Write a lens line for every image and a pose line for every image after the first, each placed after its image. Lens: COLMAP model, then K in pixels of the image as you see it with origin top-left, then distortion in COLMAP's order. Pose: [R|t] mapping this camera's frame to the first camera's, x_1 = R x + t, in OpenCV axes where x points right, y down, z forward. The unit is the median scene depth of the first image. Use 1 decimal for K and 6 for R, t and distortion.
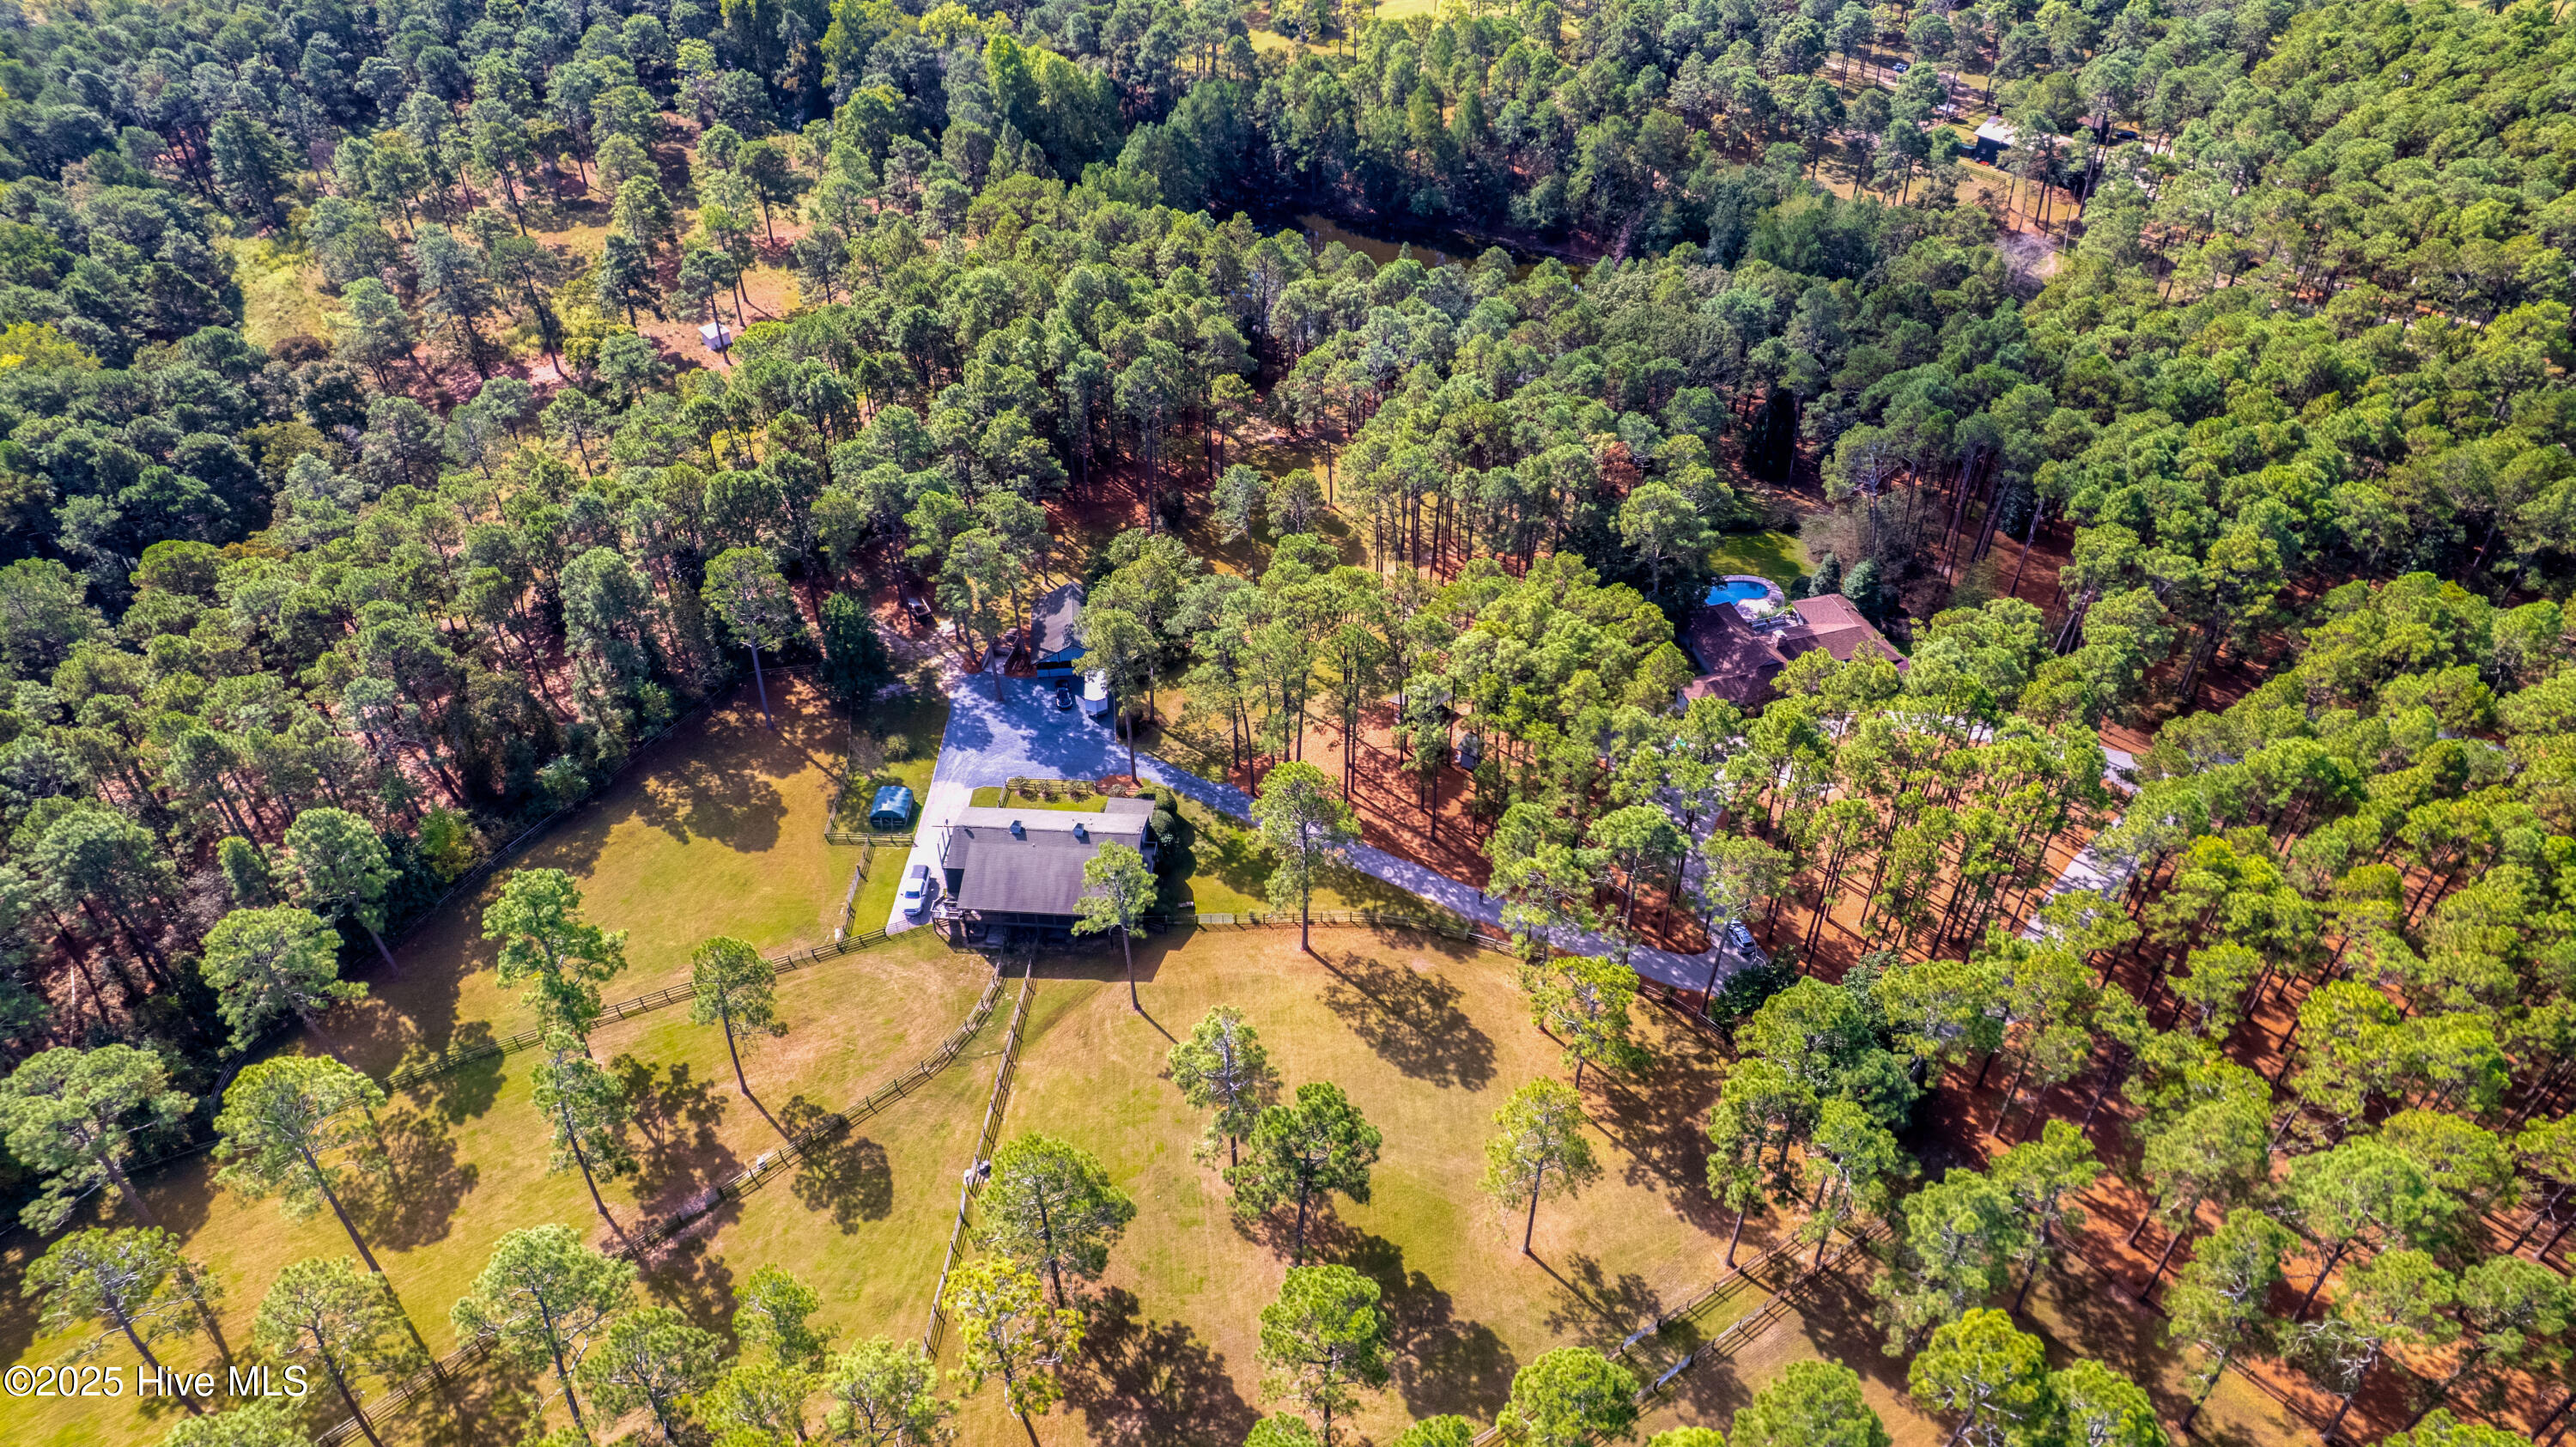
lens RADIAL K [[1654.5, 0, 1297.1], [0, 1654.5, 711.6], [0, 0, 1]] dist [-0.076696, 0.063088]
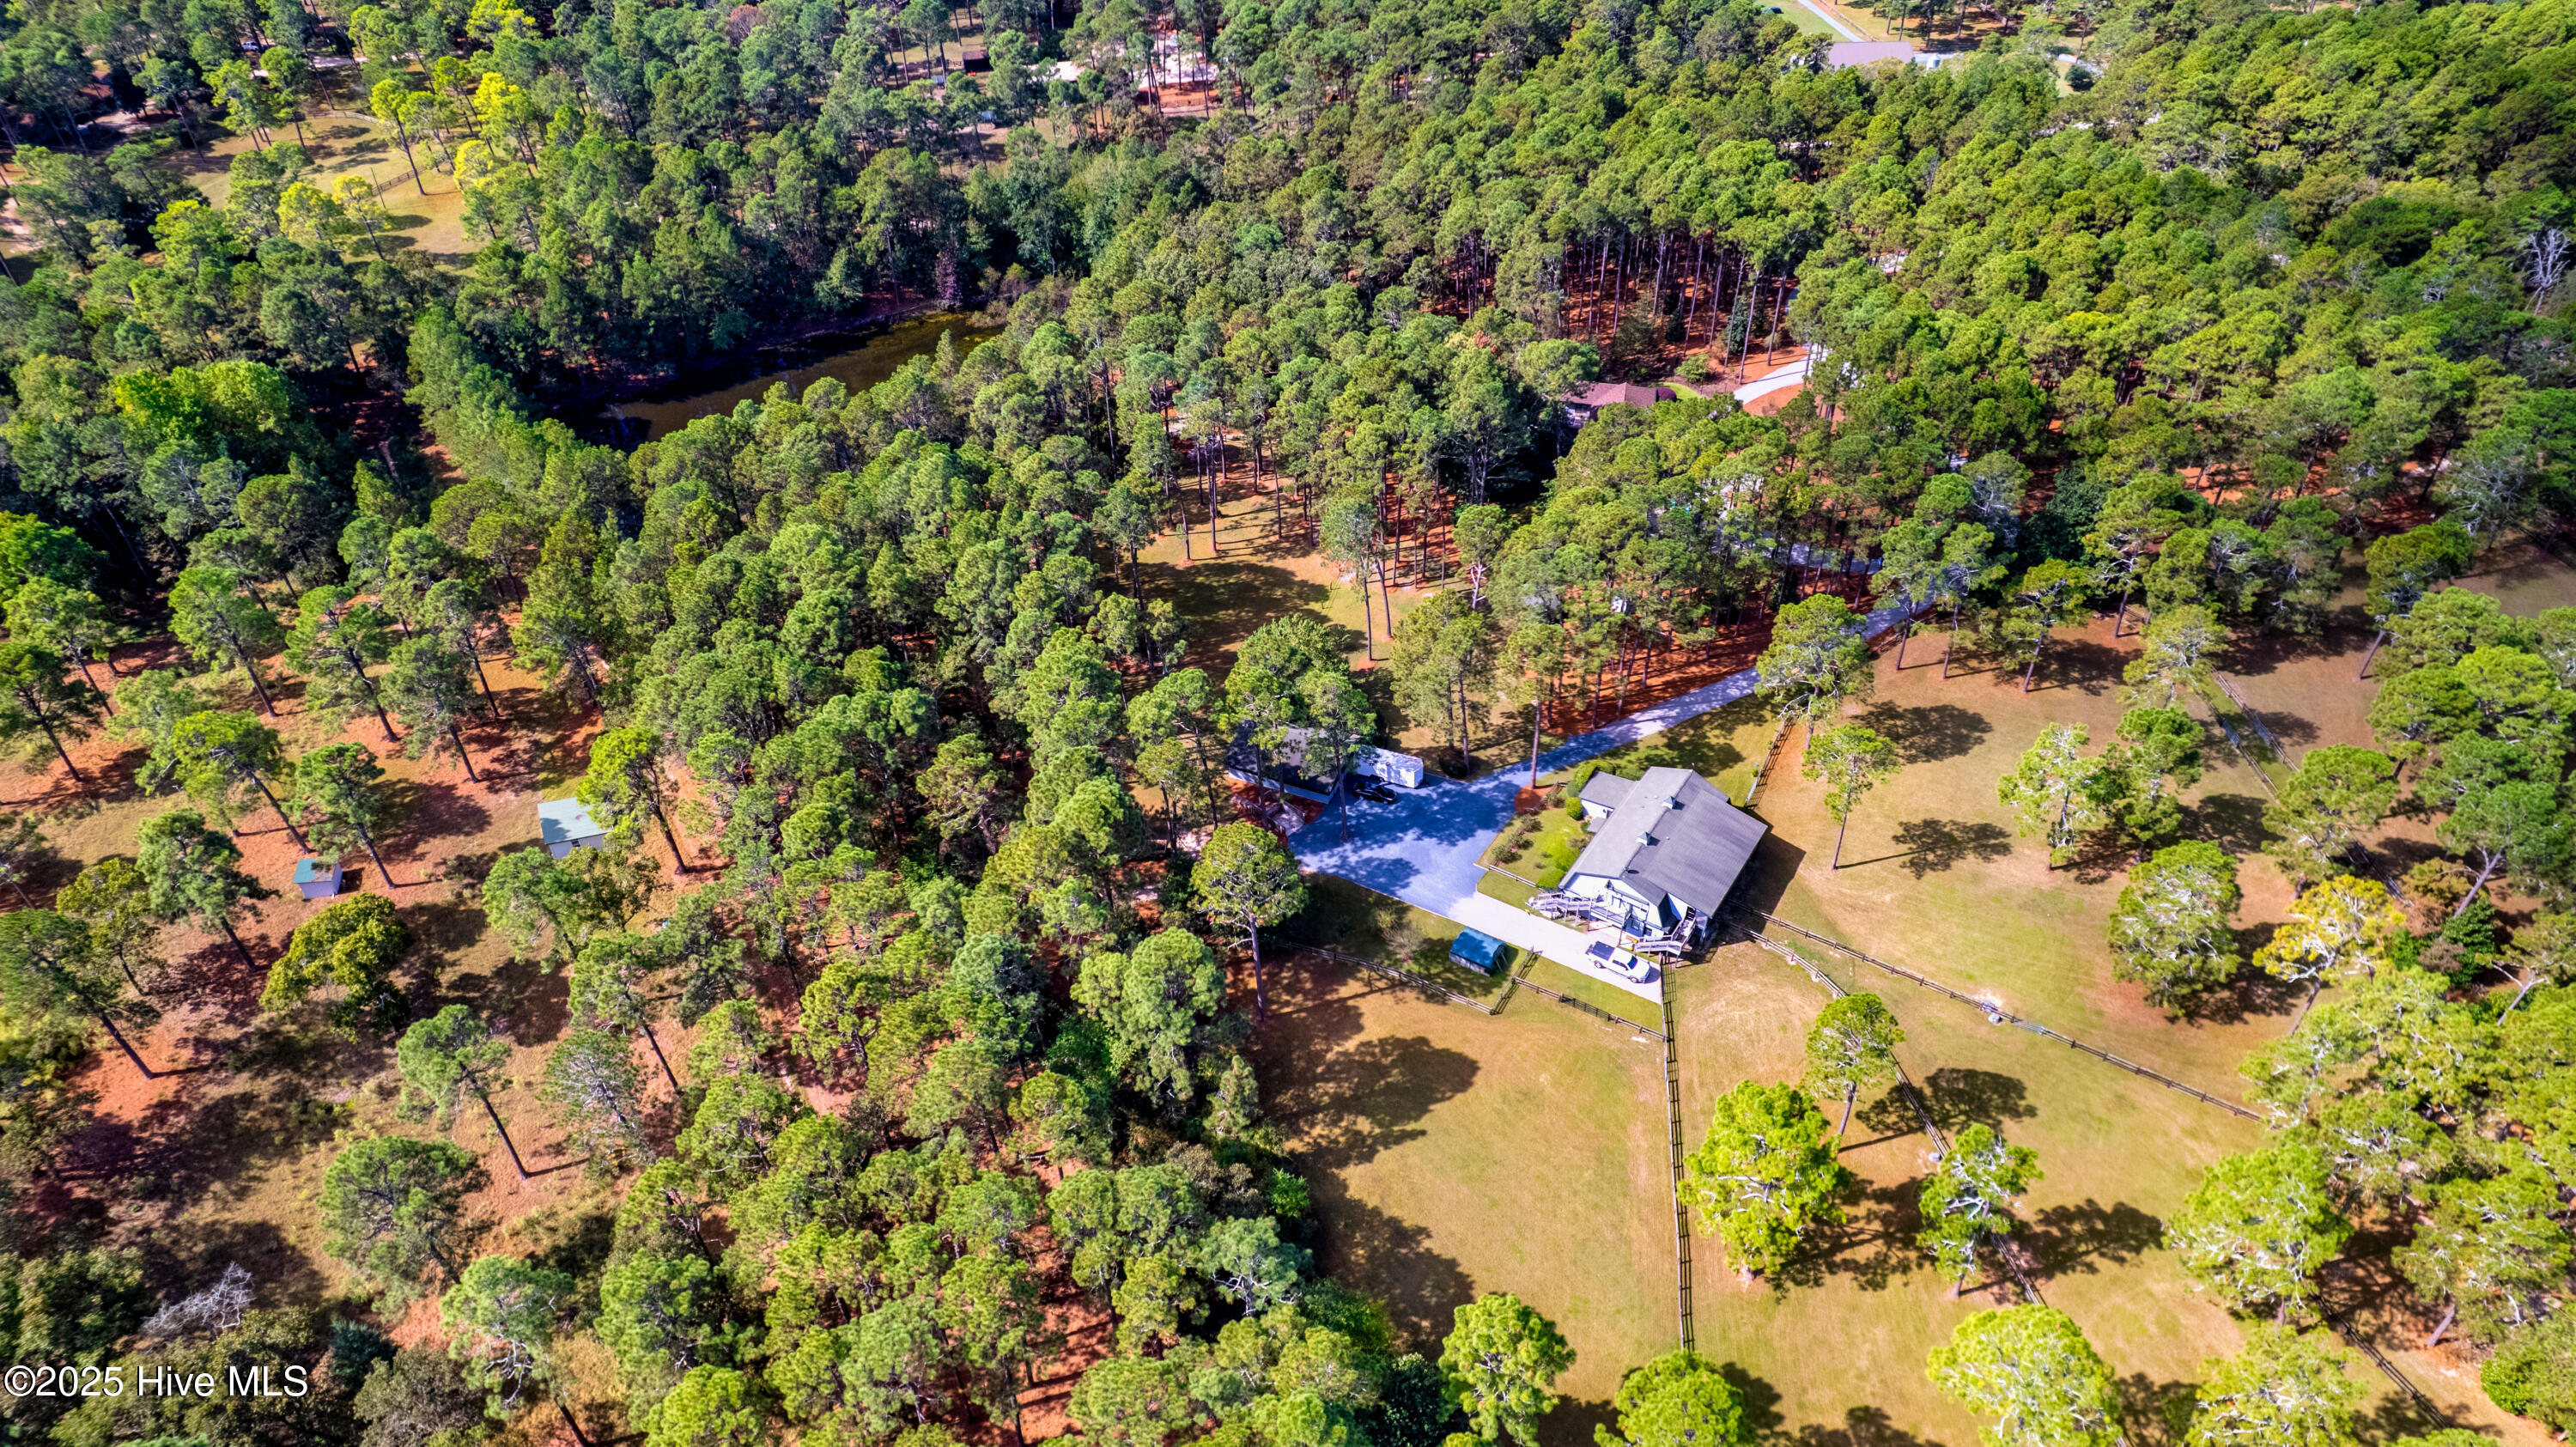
lens RADIAL K [[1648.2, 0, 1281.2], [0, 1648.2, 724.9], [0, 0, 1]] dist [-0.052018, -0.000906]
pose [[0.490300, -0.554286, 0.672586, -0.624304], [0.561095, 0.791261, 0.243062, -0.240534], [-0.666917, 0.258211, 0.698963, 0.294810]]
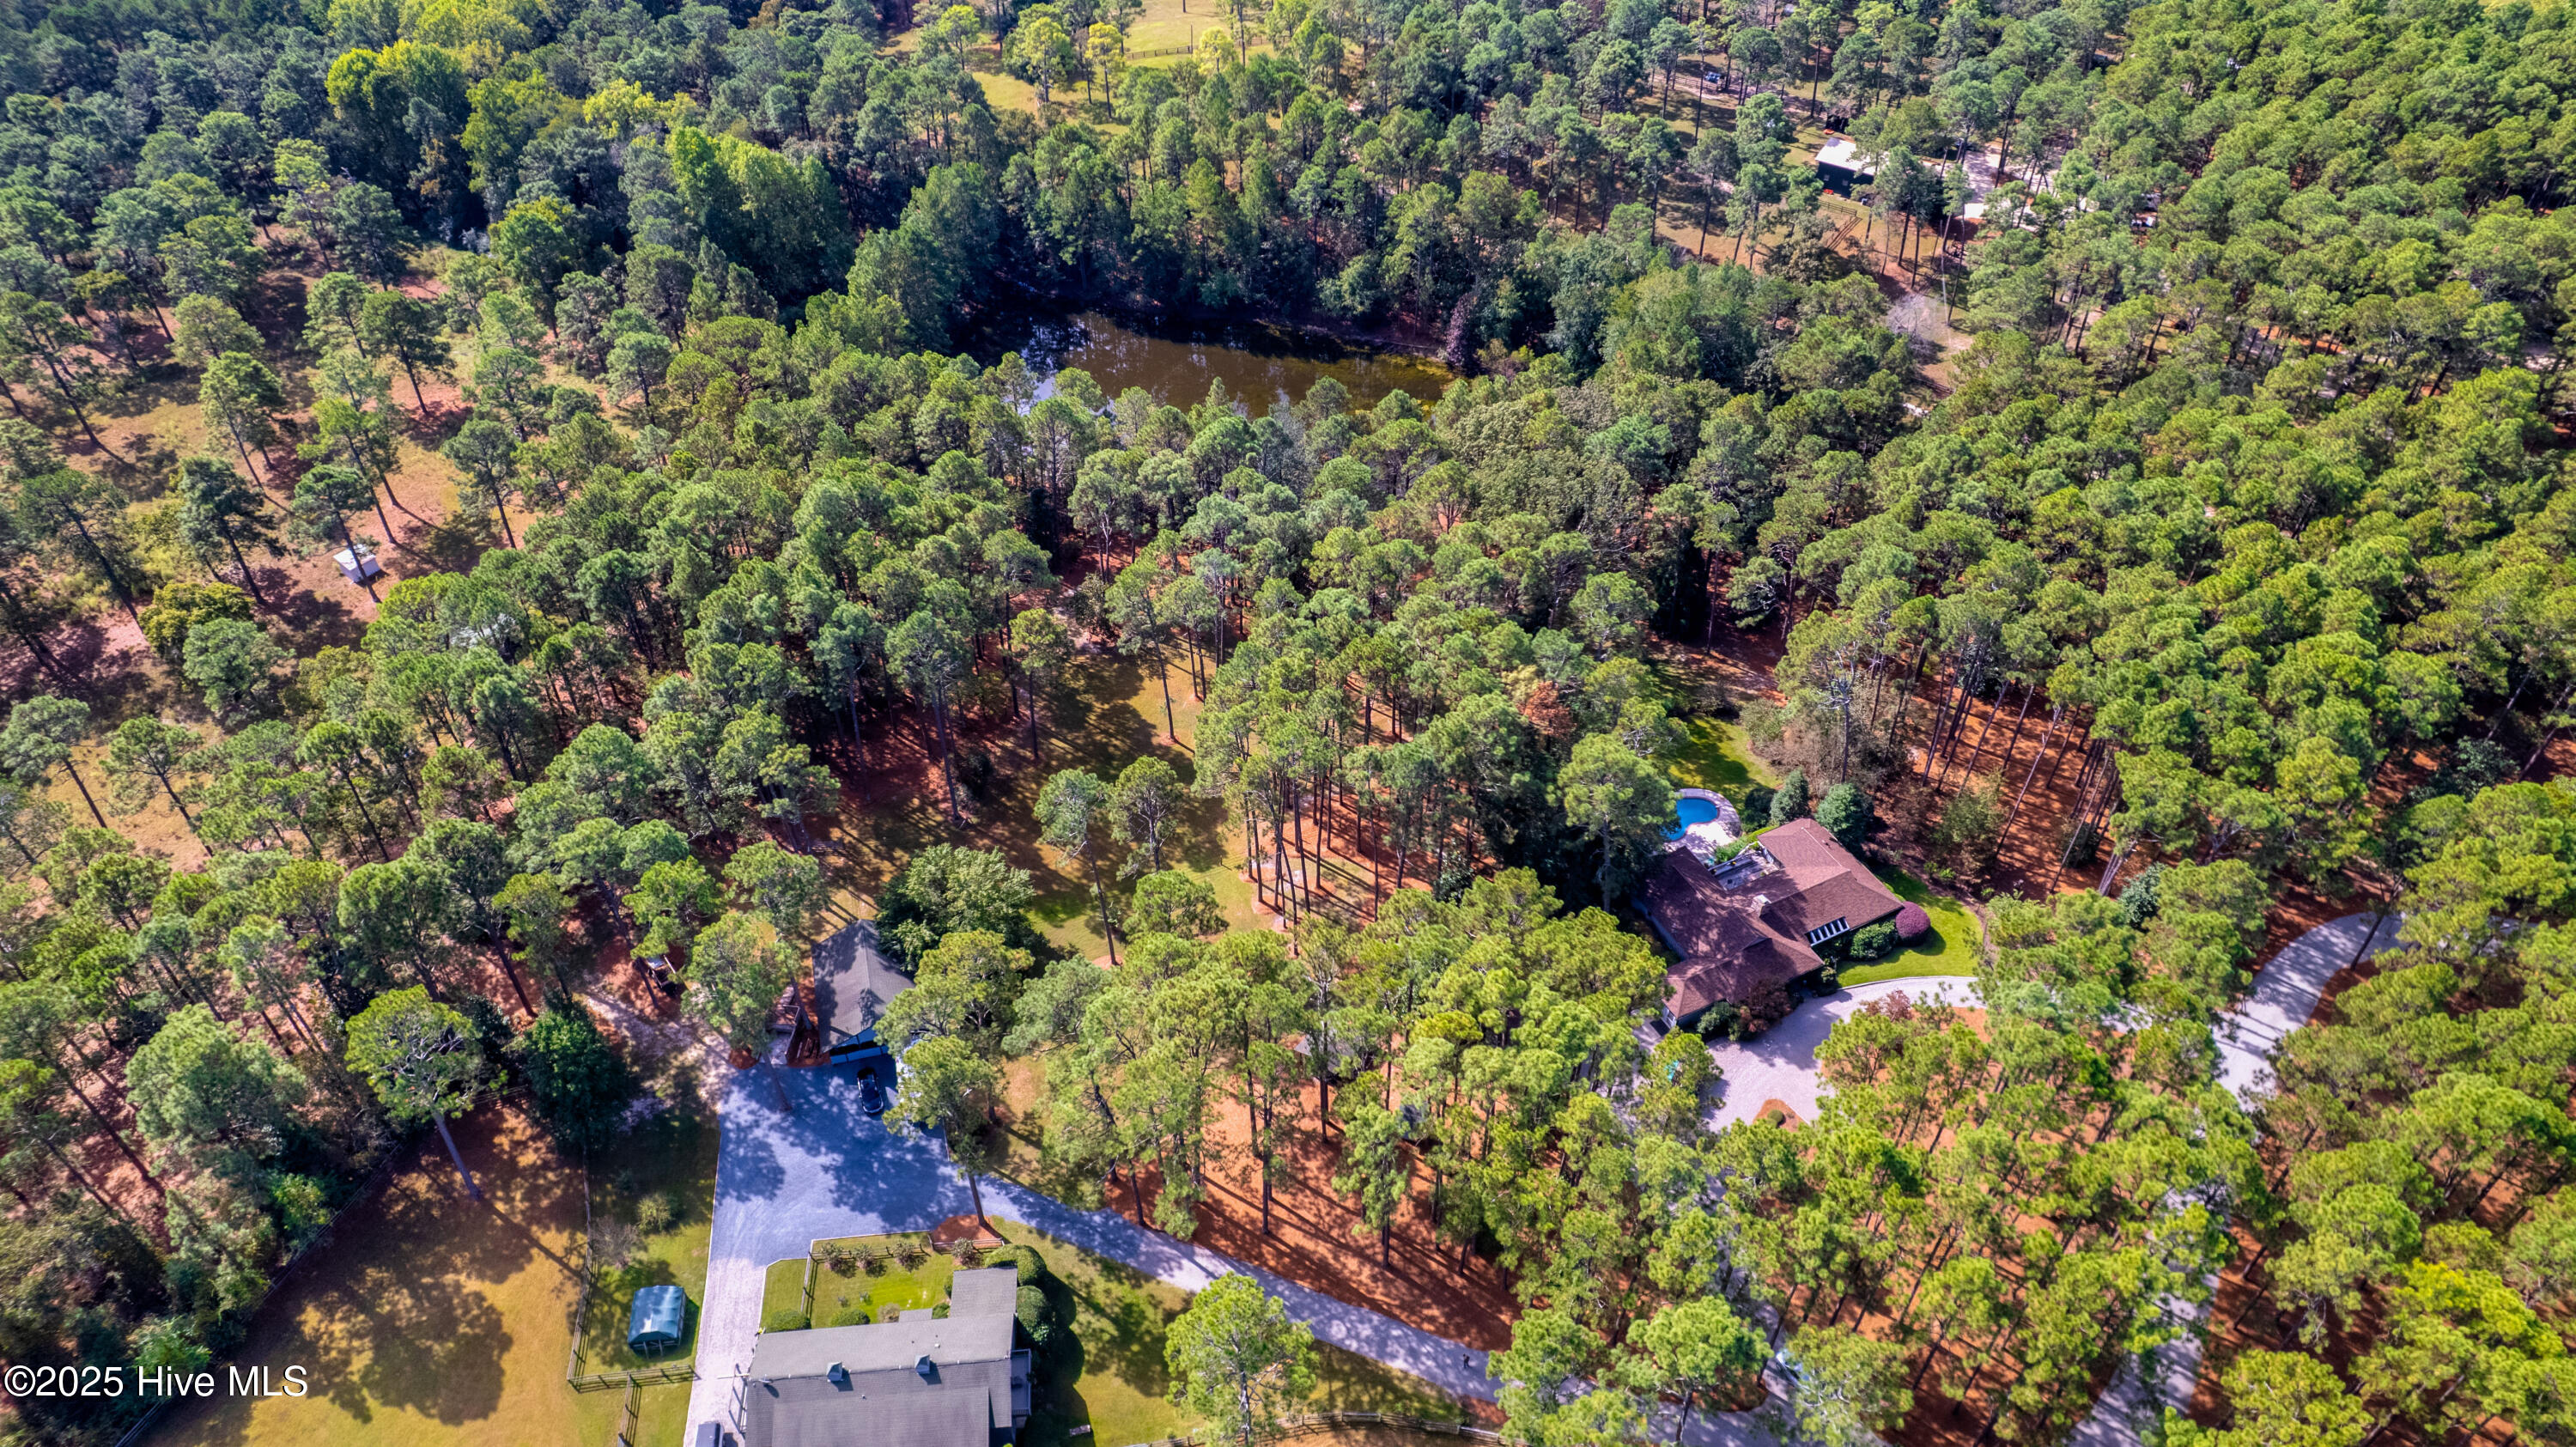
lens RADIAL K [[1654.5, 0, 1297.1], [0, 1654.5, 711.6], [0, 0, 1]] dist [-0.076696, 0.063088]
pose [[0.985438, -0.109426, 0.130143, -0.021749], [0.105718, 0.993777, 0.035086, -0.152410], [-0.133172, -0.020817, 0.990874, 0.182624]]
